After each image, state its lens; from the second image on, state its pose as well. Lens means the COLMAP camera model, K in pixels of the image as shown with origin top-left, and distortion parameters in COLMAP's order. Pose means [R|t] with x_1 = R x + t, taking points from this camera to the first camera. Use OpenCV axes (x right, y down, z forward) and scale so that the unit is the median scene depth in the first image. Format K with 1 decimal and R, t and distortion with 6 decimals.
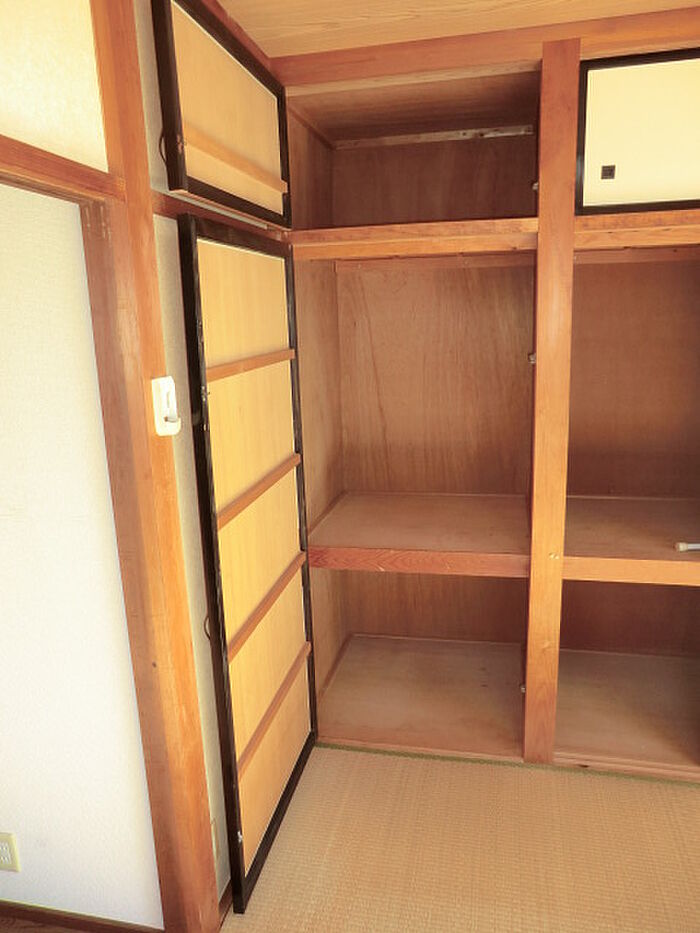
lens RADIAL K [[674.2, 0, 355.2], [0, 674.2, 462.4], [0, 0, 1]] dist [-0.112941, 0.132453]
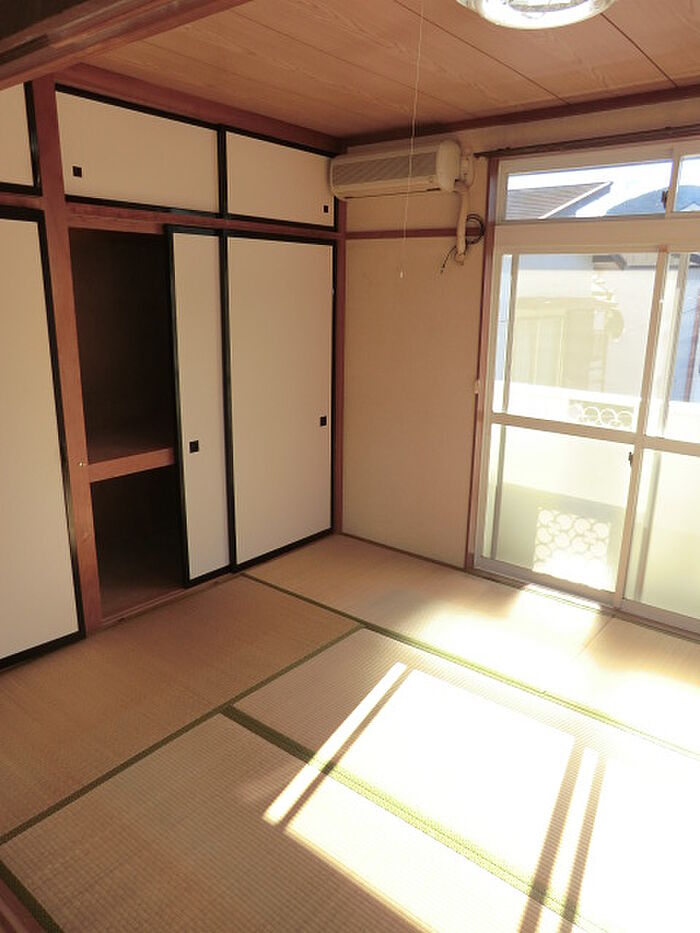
lens RADIAL K [[674.2, 0, 355.2], [0, 674.2, 462.4], [0, 0, 1]] dist [-0.112941, 0.132453]
pose [[0.441534, -0.187089, 0.877522, -0.605508], [0.163015, 0.978469, 0.126588, 0.061010], [-0.882312, 0.087156, 0.462526, -0.073265]]
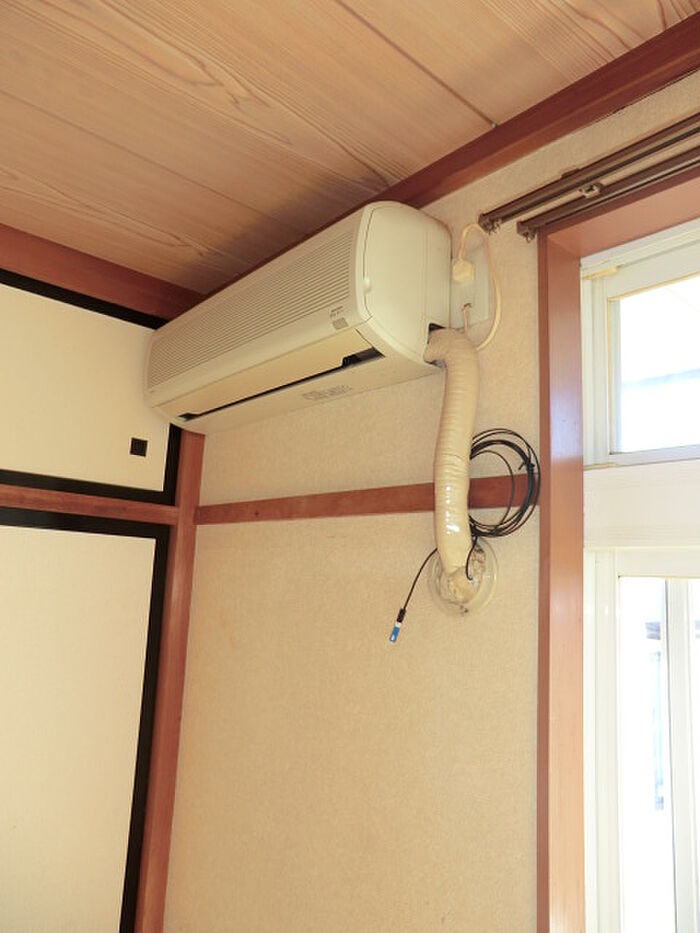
lens RADIAL K [[674.2, 0, 355.2], [0, 674.2, 462.4], [0, 0, 1]] dist [-0.112941, 0.132453]
pose [[0.584753, 0.200564, 0.786027, 0.611648], [0.110417, 0.940258, -0.322061, -0.120275], [-0.803662, 0.275117, 0.527673, 0.205223]]
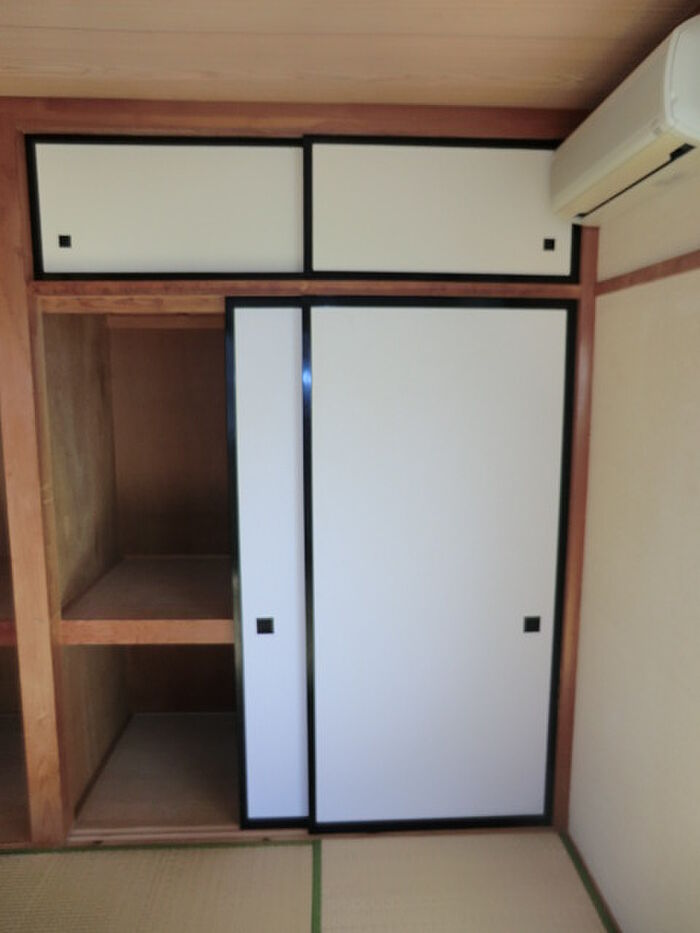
lens RADIAL K [[674.2, 0, 355.2], [0, 674.2, 462.4], [0, 0, 1]] dist [-0.112941, 0.132453]
pose [[0.965295, -0.005035, 0.261114, 0.501608], [0.027359, 0.996262, -0.081933, -0.000044], [-0.259725, 0.086233, 0.961825, -0.070275]]
